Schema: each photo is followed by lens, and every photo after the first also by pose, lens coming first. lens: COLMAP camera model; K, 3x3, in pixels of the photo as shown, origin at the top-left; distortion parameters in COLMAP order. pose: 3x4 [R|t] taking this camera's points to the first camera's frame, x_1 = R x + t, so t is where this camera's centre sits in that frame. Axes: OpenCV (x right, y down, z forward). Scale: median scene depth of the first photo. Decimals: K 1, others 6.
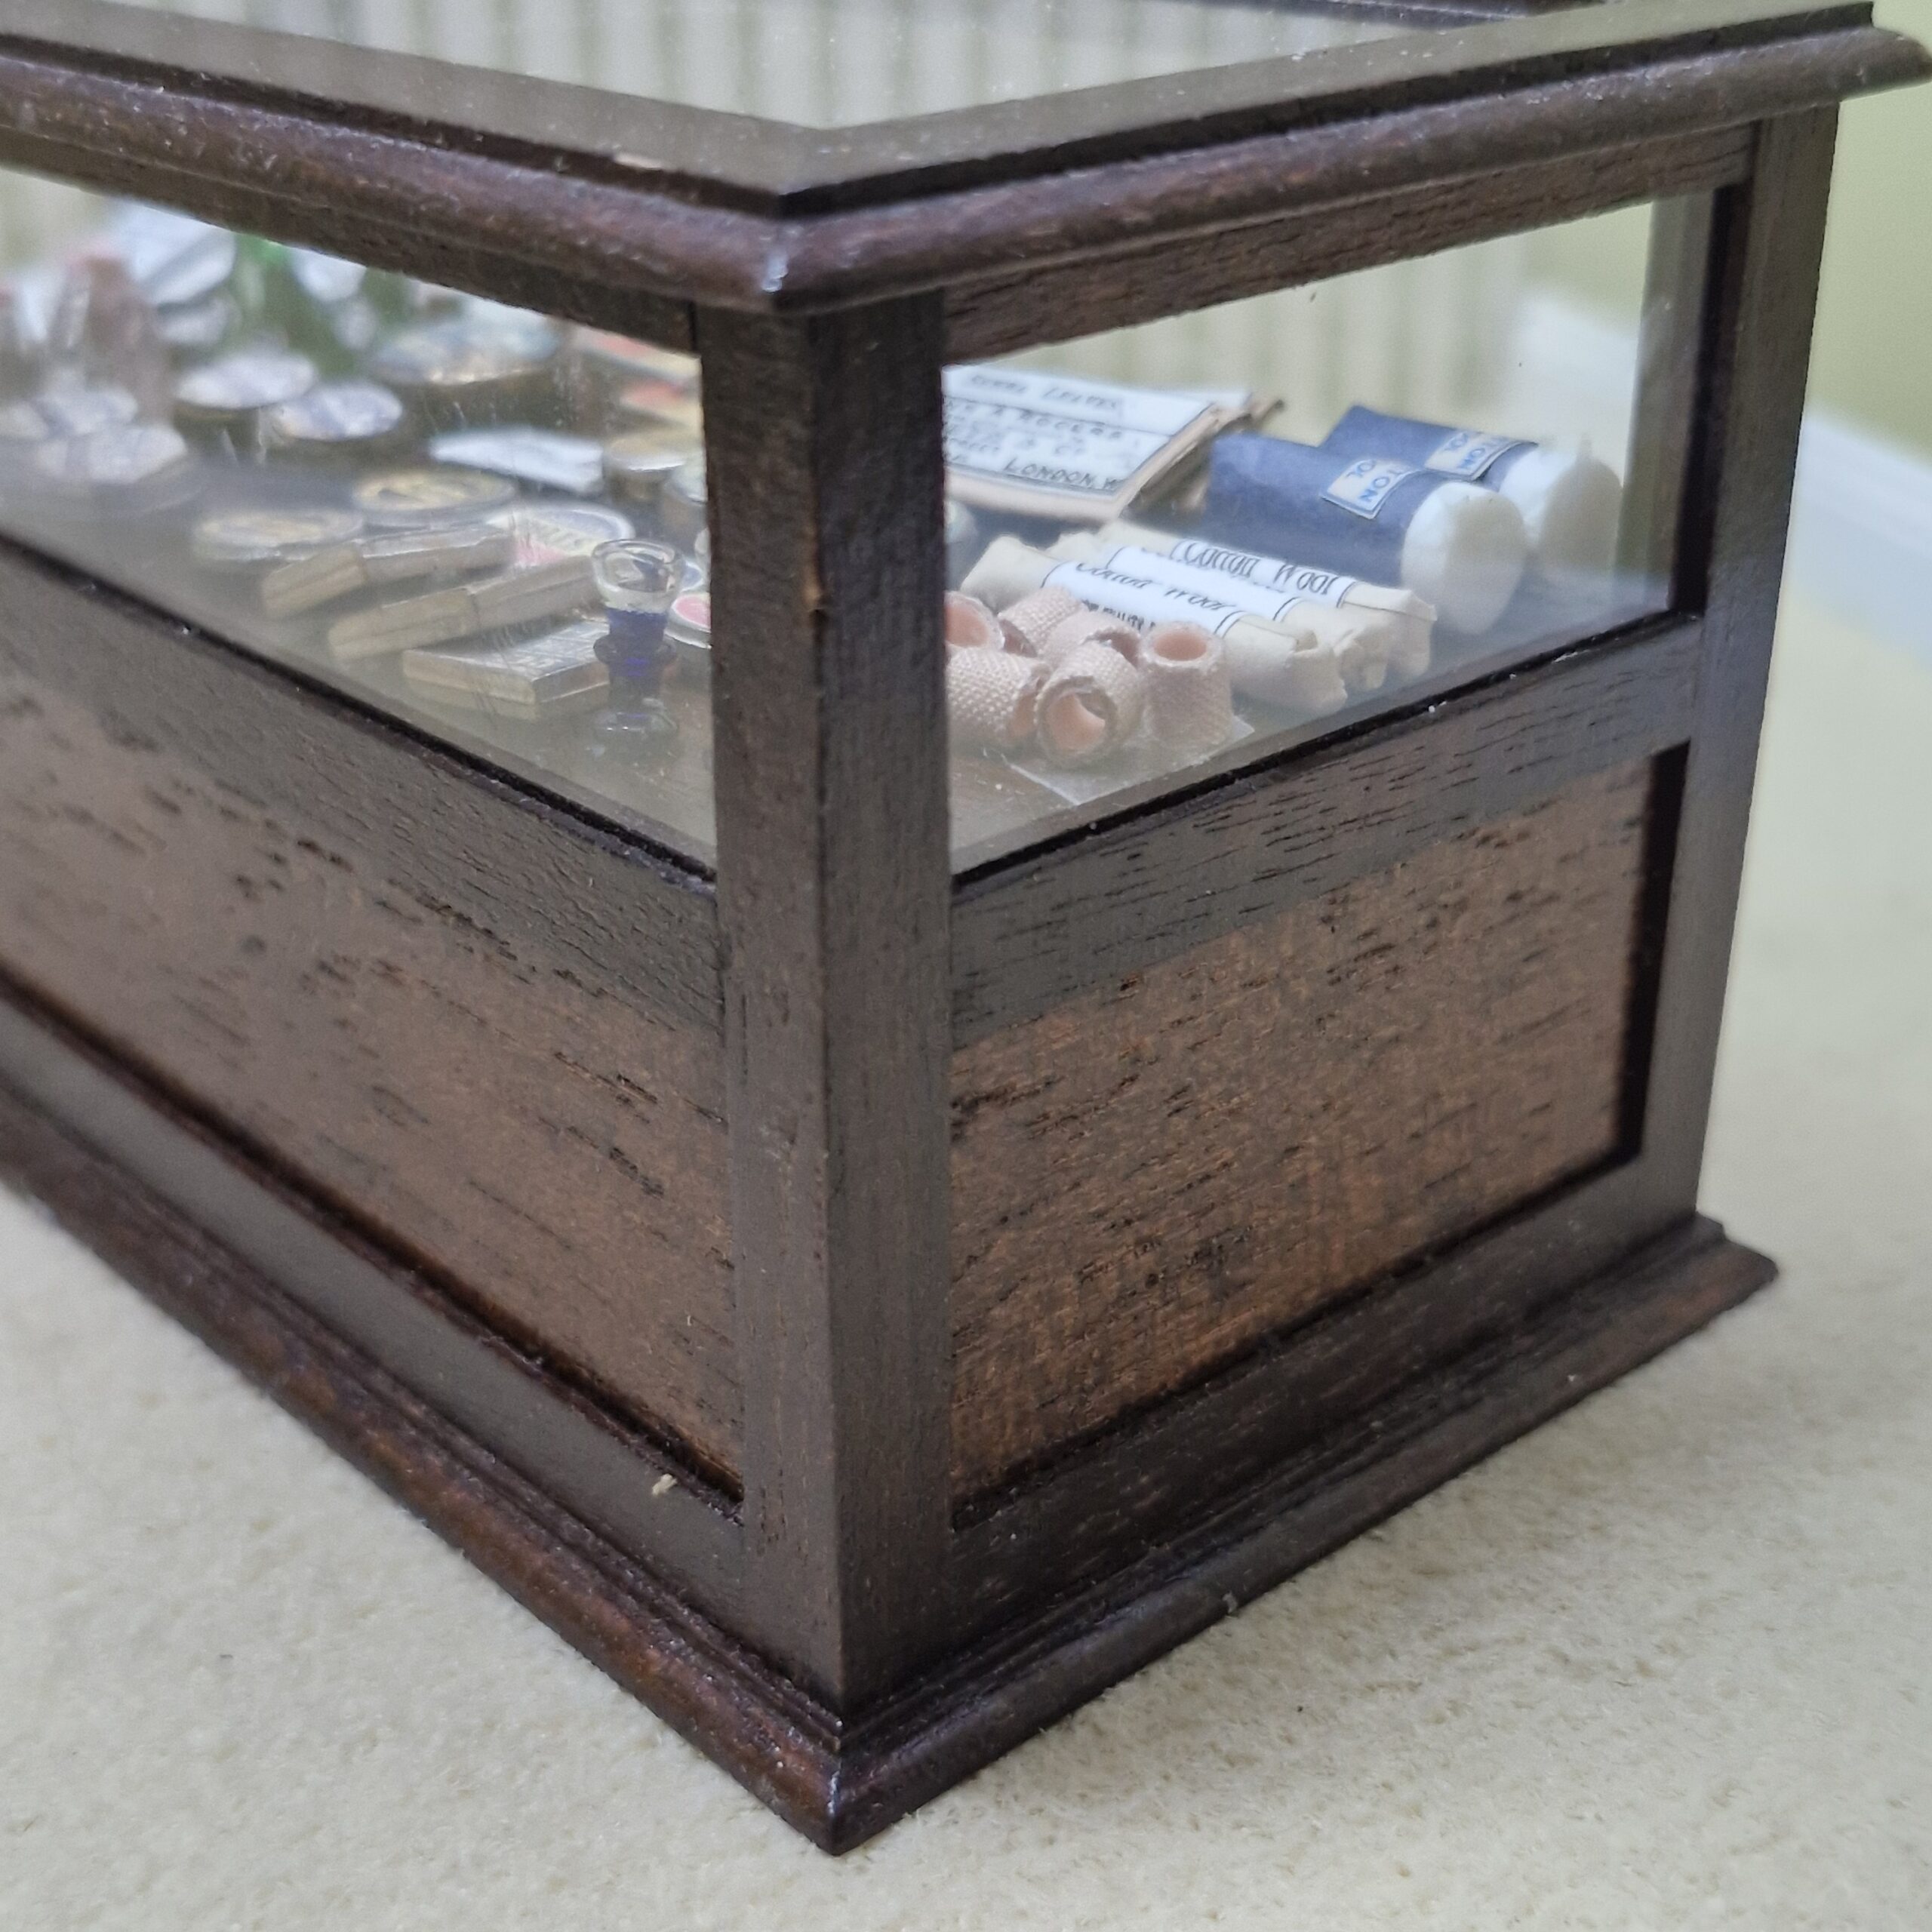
lens RADIAL K [[2836.8, 0, 914.8], [0, 2836.8, 1002.6], [0, 0, 1]] dist [0.171975, -0.437708]
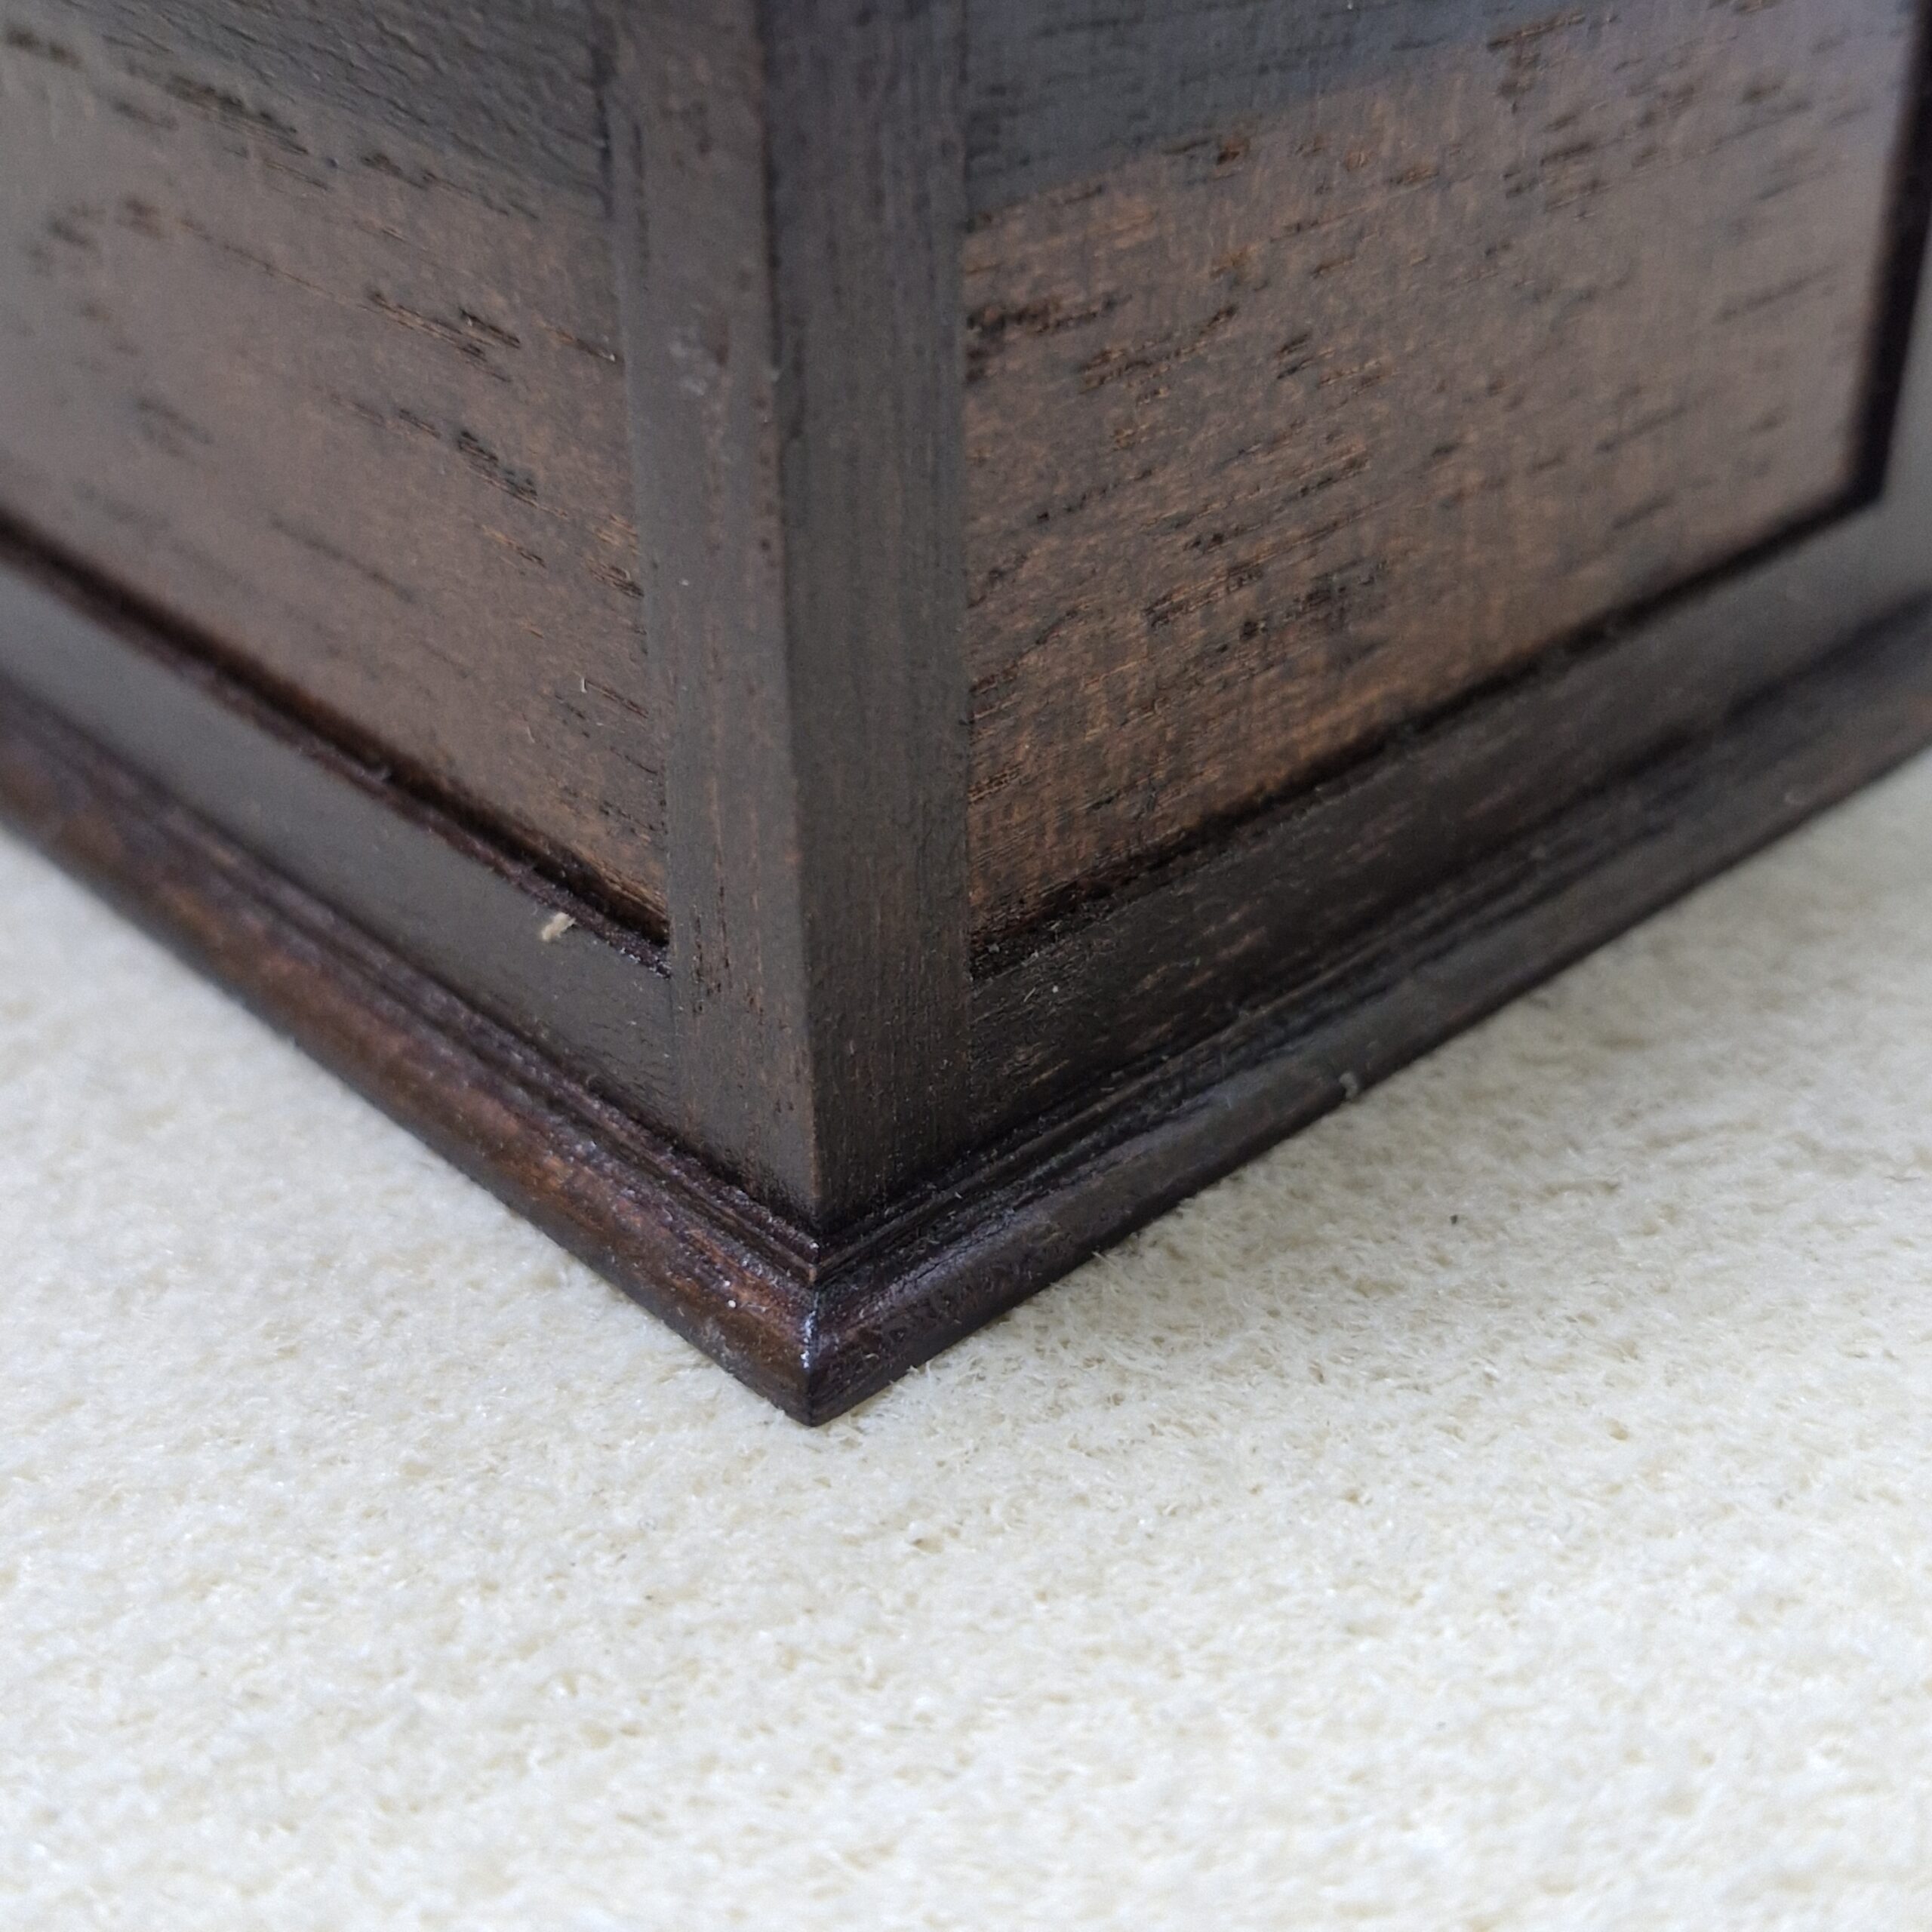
lens RADIAL K [[2836.8, 0, 914.8], [0, 2836.8, 1002.6], [0, 0, 1]] dist [0.171975, -0.437708]
pose [[0.999792, -0.017514, 0.010476, -0.007685], [0.015965, 0.990975, 0.133091, 0.095416], [-0.012712, -0.132896, 0.991048, 0.301086]]
